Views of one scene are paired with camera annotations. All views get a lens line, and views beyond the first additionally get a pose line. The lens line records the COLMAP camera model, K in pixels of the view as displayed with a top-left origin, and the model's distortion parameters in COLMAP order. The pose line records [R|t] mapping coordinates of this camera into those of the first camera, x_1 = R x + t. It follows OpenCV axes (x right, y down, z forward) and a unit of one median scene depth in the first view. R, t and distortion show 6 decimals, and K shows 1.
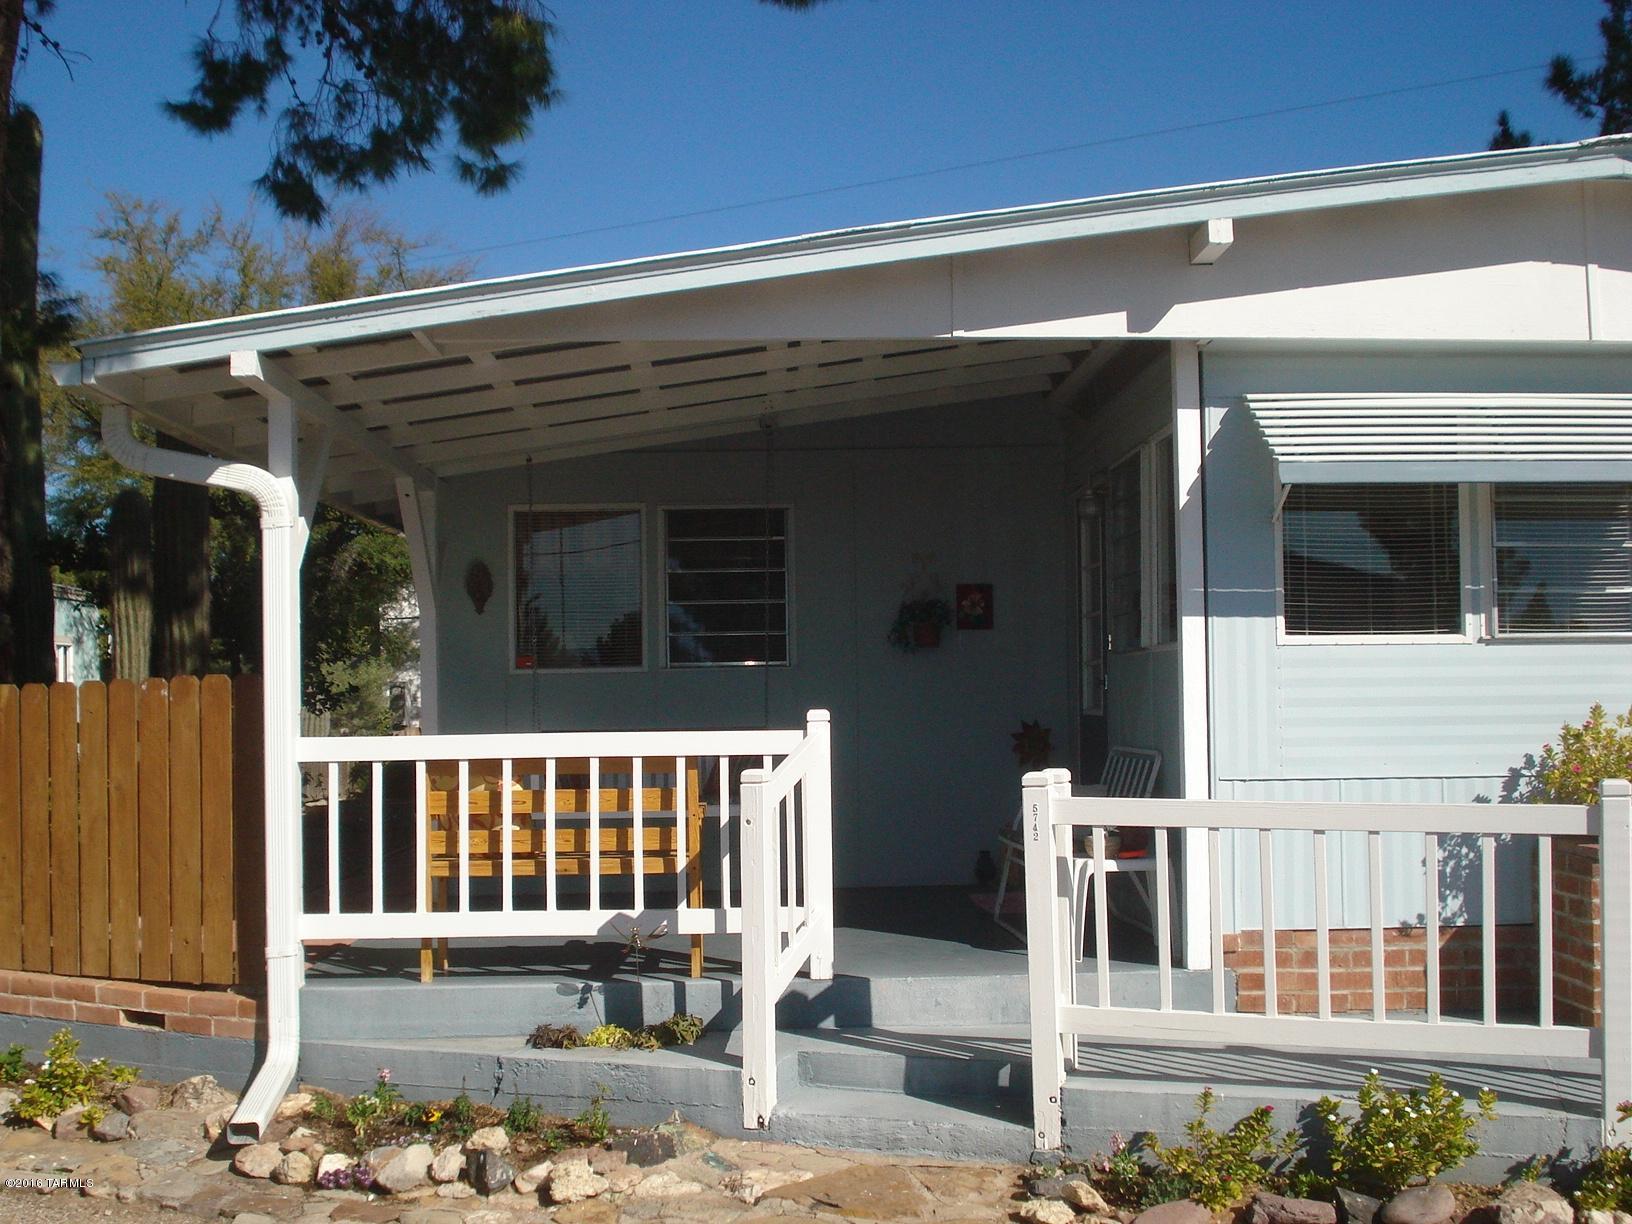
lens RADIAL K [[1860.3, 0, 819.1], [0, 1860.3, 618.9], [0, 0, 1]] dist [-0.066136, -0.111058]
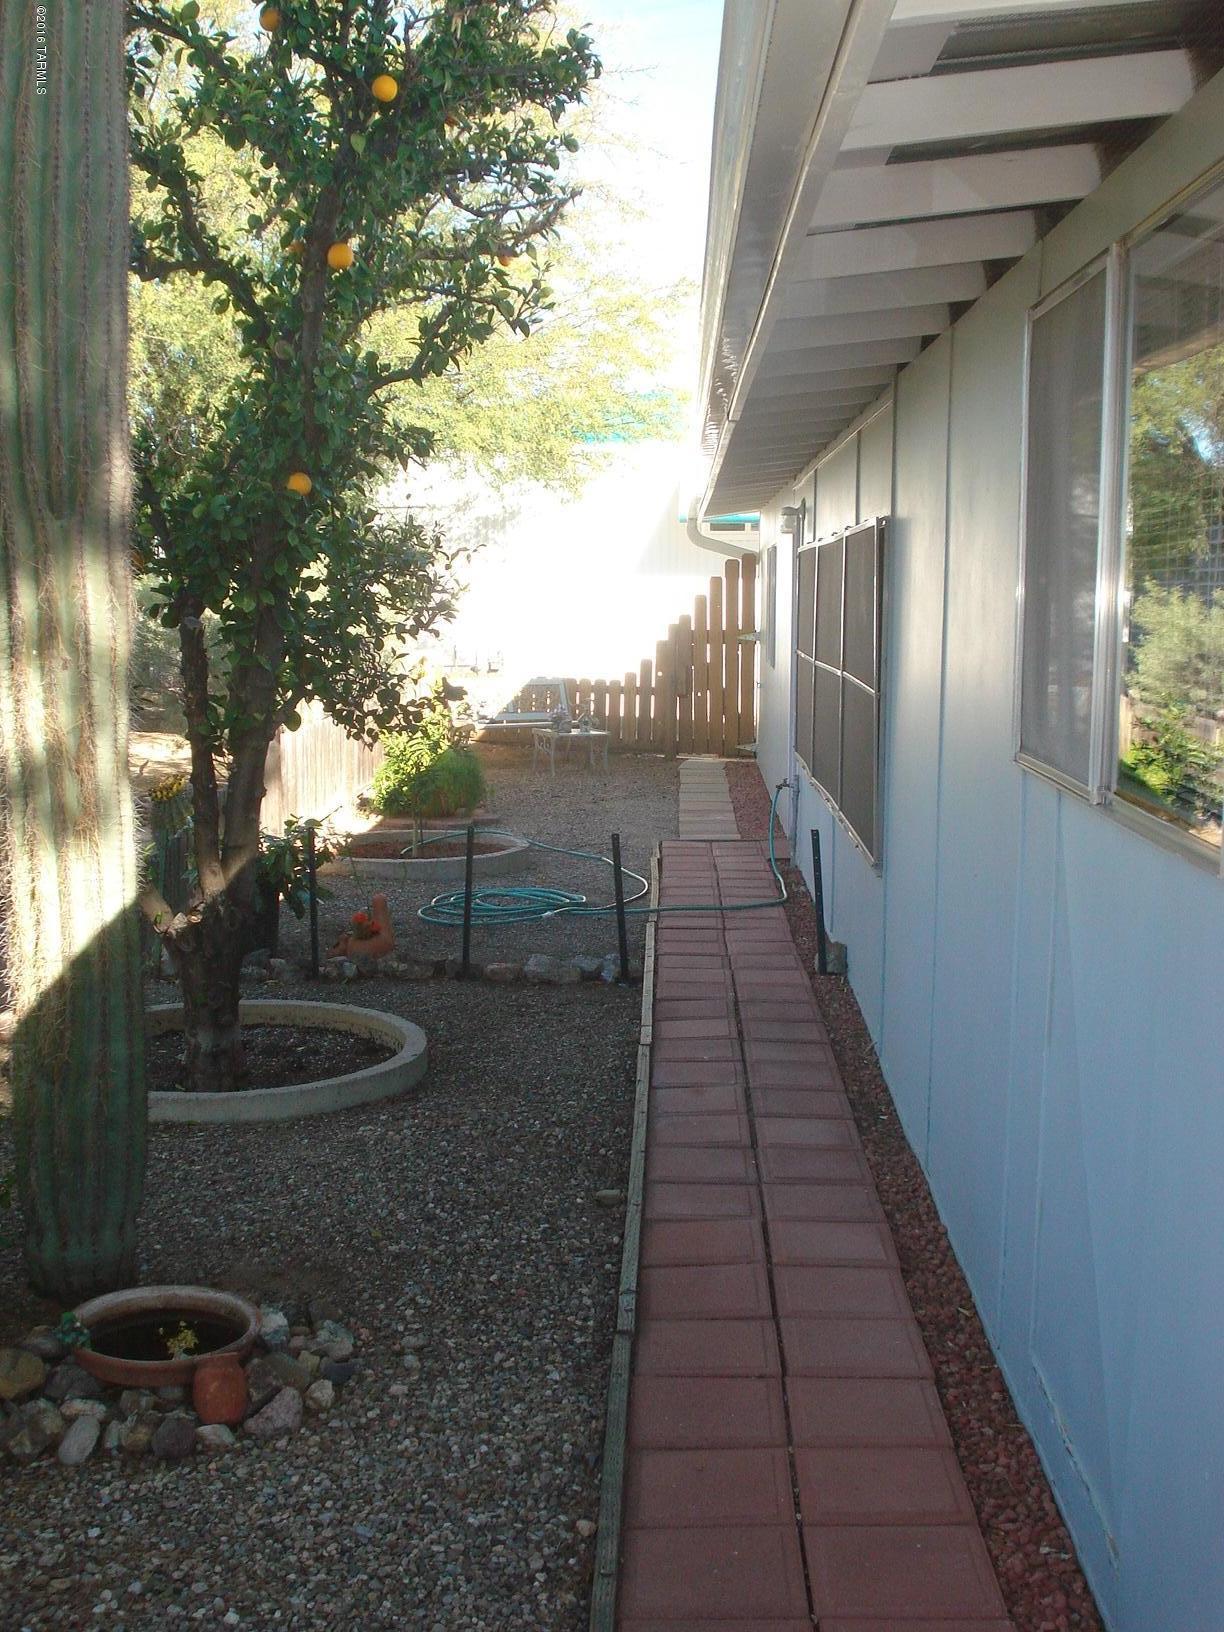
lens RADIAL K [[1767.7, 0, 611.6], [0, 1767.7, 812.7], [0, 0, 1]] dist [-0.105538, -0.006929]
pose [[0.998324, 0.028661, -0.050285, -0.413635], [-0.019513, 0.984588, 0.173796, -0.016575], [0.054492, -0.172524, 0.983497, 1.259009]]
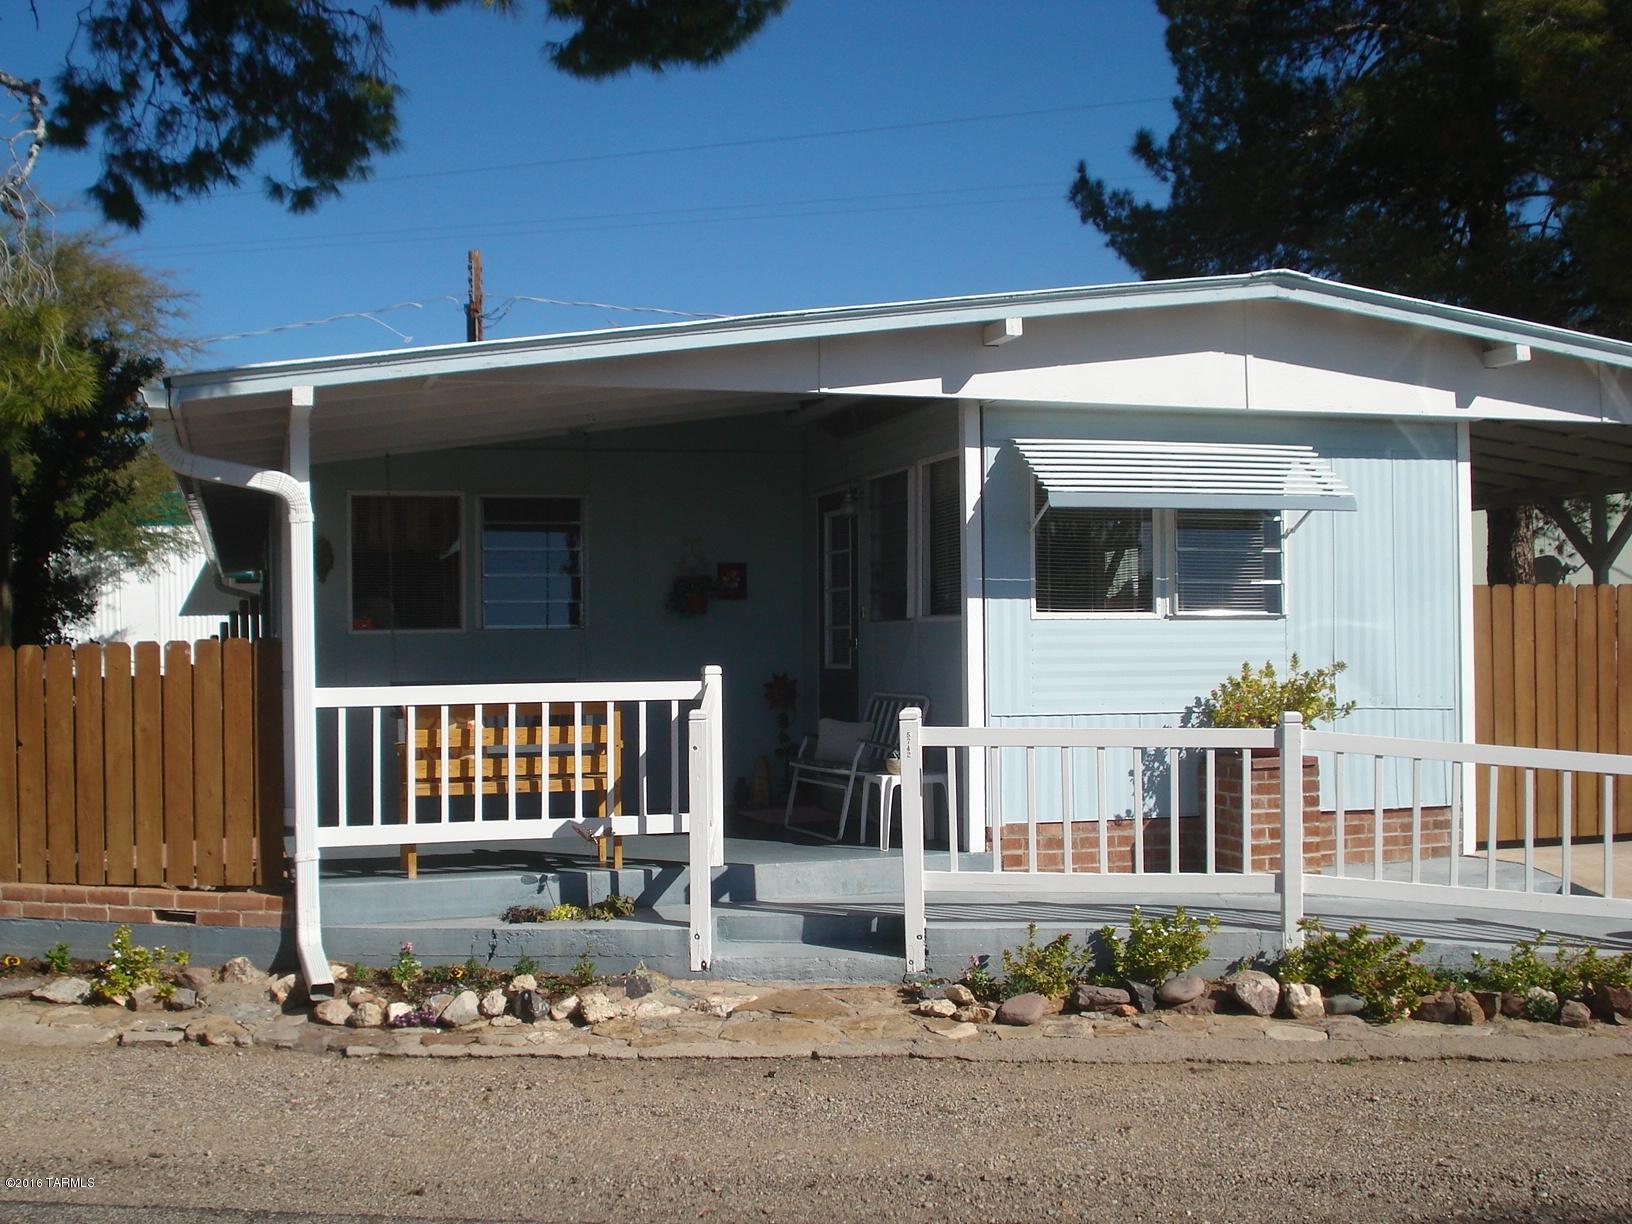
lens RADIAL K [[1860.3, 0, 819.1], [0, 1860.3, 618.9], [0, 0, 1]] dist [-0.066136, -0.111058]
pose [[0.962465, 0.006207, 0.271335, -0.292534], [-0.013257, 0.999620, 0.024154, -0.018314], [-0.271082, -0.026845, 0.962182, -0.309522]]
